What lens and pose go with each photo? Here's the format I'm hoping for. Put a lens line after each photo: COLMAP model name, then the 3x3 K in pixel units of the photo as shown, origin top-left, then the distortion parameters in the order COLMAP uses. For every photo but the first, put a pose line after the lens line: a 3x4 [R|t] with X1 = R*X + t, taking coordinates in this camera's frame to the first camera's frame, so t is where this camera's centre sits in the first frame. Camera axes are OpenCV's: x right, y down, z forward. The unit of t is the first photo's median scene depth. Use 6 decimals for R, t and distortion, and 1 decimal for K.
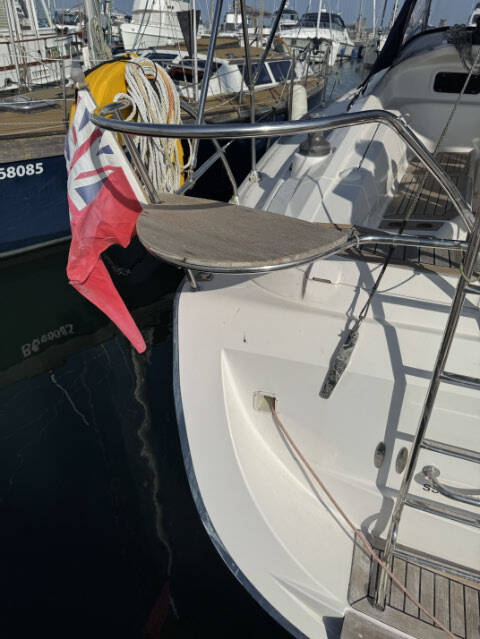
lens RADIAL K [[452.5, 0, 240.0], [0, 452.5, 319.5], [0, 0, 1]] dist [0.044783, -0.076443]
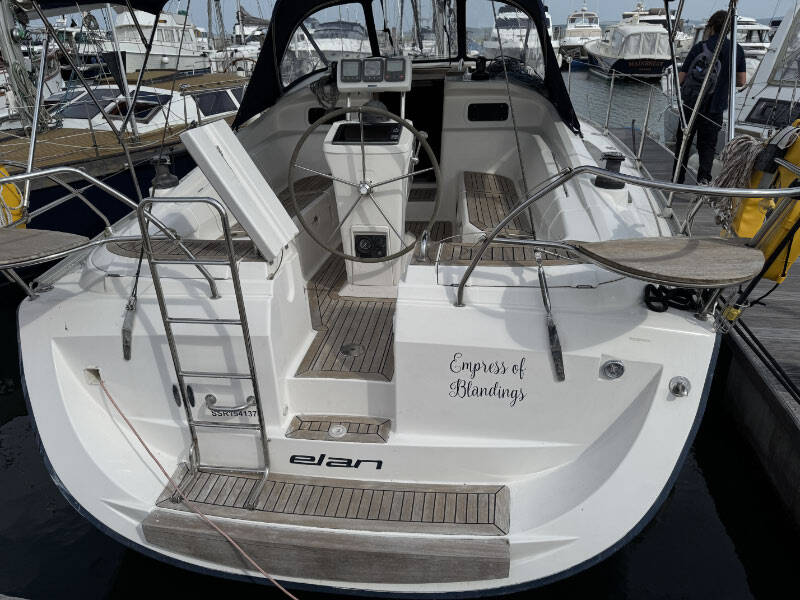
lens RADIAL K [[566.6, 0, 402.1], [0, 566.6, 313.7], [0, 0, 1]] dist [0.044783, -0.076443]
pose [[0.974299, -0.125954, 0.186755, 0.627160], [0.146873, 0.983807, -0.102724, 0.302705], [-0.170792, 0.127514, 0.977021, -0.765296]]
